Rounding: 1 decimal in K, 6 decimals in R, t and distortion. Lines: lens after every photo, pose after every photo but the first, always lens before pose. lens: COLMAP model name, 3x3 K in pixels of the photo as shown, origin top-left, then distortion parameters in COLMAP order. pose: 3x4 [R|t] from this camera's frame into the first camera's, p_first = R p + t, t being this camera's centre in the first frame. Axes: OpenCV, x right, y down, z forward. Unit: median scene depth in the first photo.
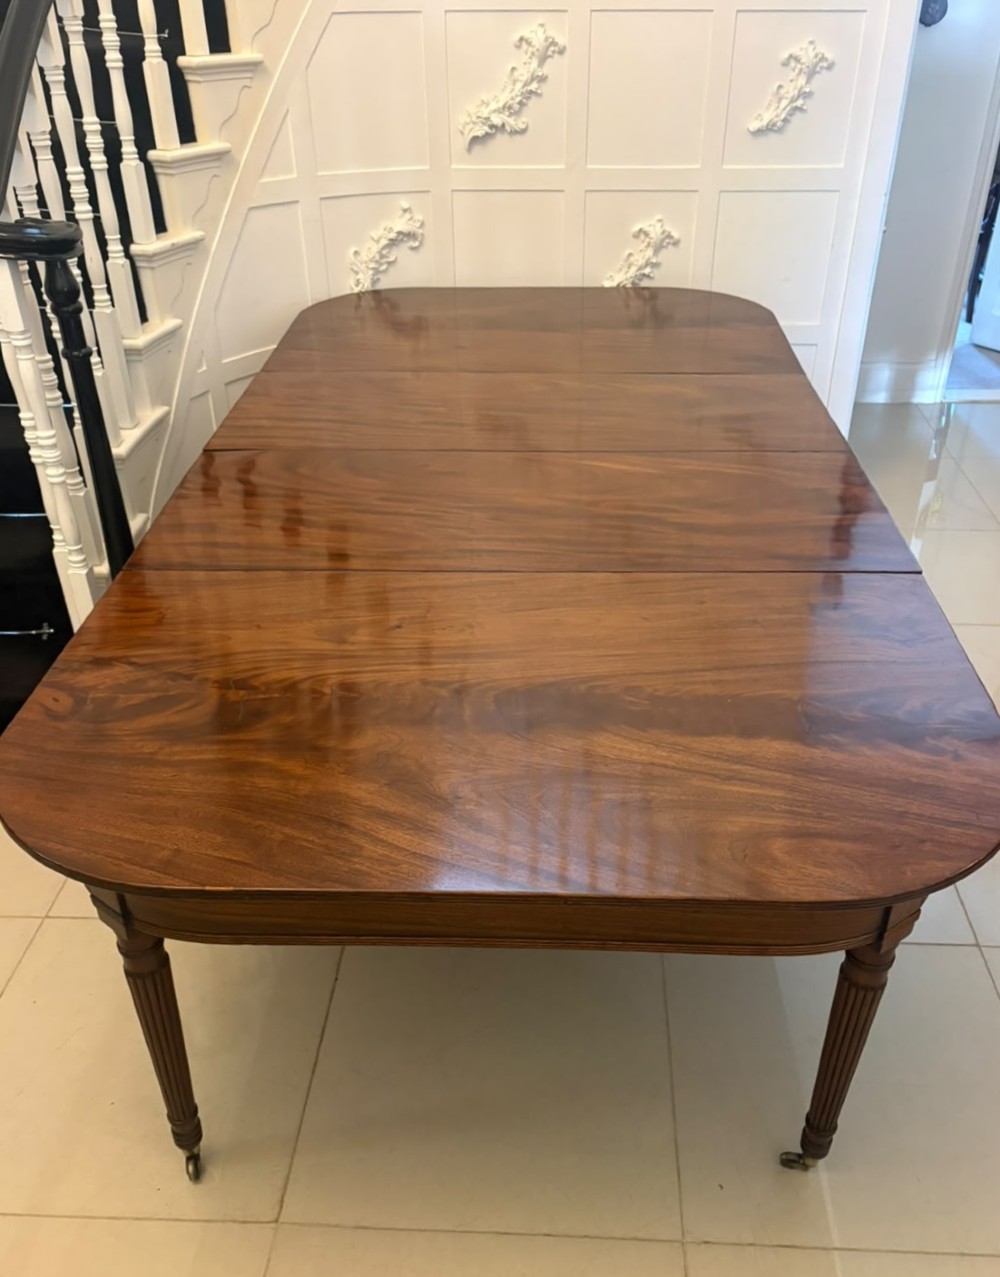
lens RADIAL K [[1069.5, 0, 516.6], [0, 1069.5, 666.1], [0, 0, 1]] dist [0.027796, -0.015925]
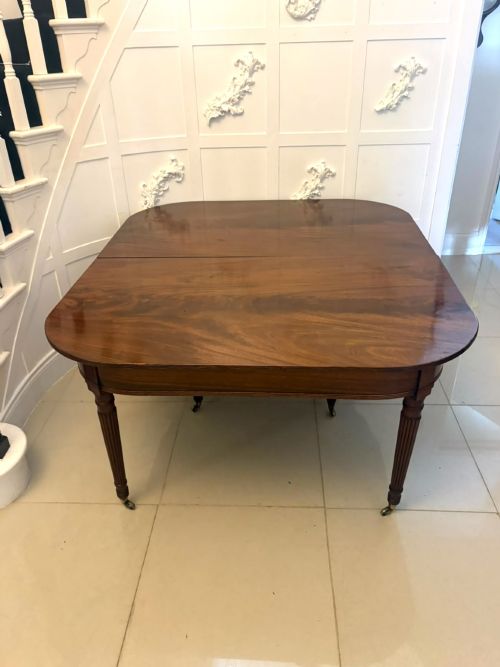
lens RADIAL K [[509.8, 0, 244.4], [0, 509.8, 324.9], [0, 0, 1]] dist [0.016588, 0.016504]
pose [[0.999709, -0.017672, -0.016446, 0.018933], [0.016603, 0.997875, -0.063004, -0.117317], [0.017524, 0.062713, 0.997878, 0.221763]]
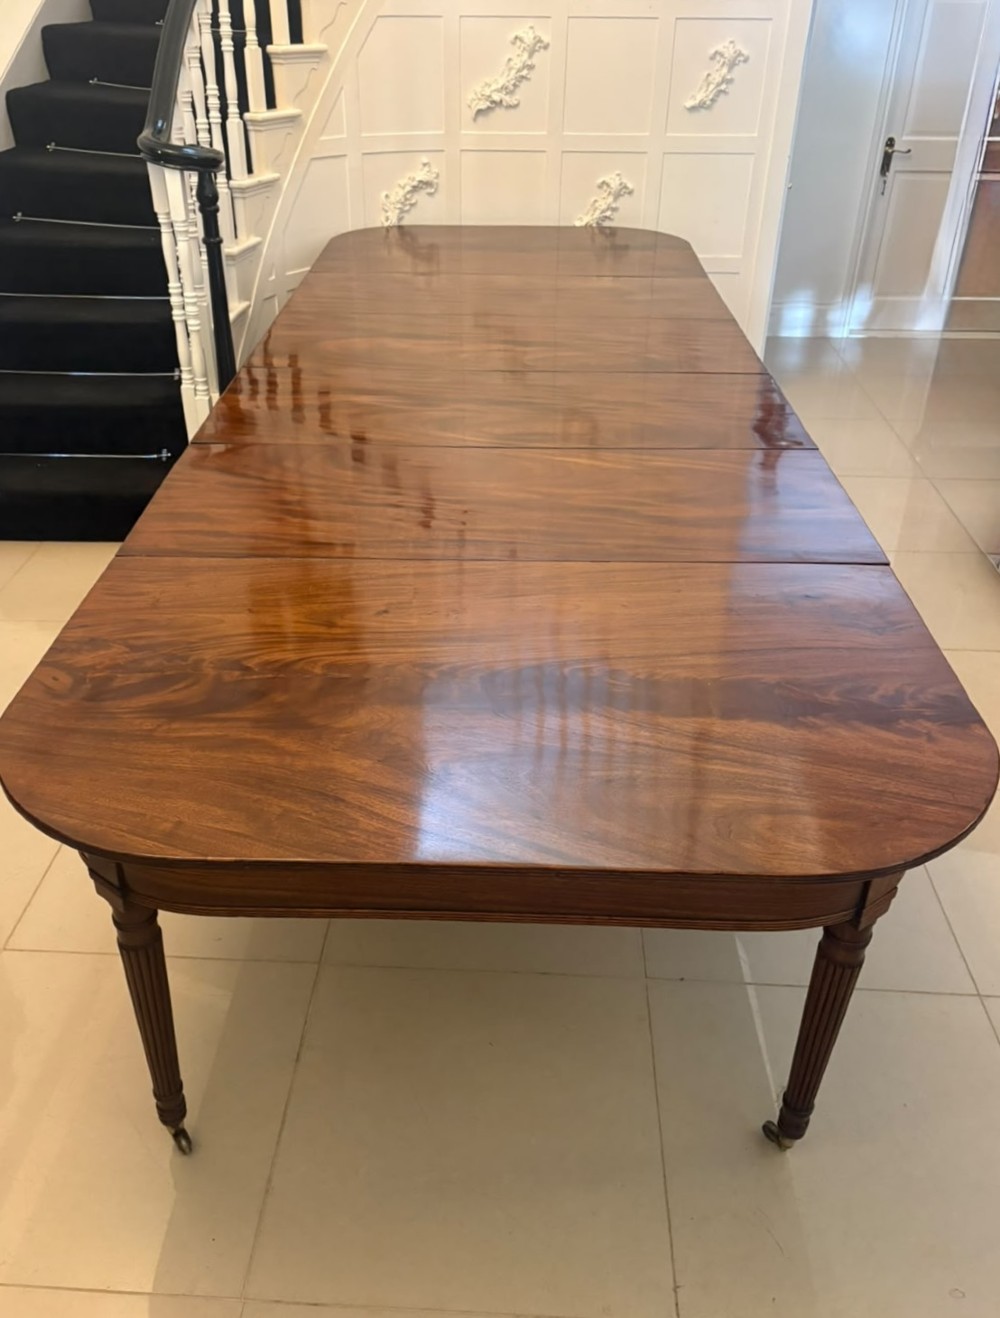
lens RADIAL K [[1057.3, 0, 479.6], [0, 1057.3, 615.9], [0, 0, 1]] dist [0.026881, 0.009946]
pose [[0.999855, 0.016401, -0.004611, -0.022586], [-0.016581, 0.998977, -0.042079, 0.191033], [0.003916, 0.042149, 0.999104, -0.292135]]
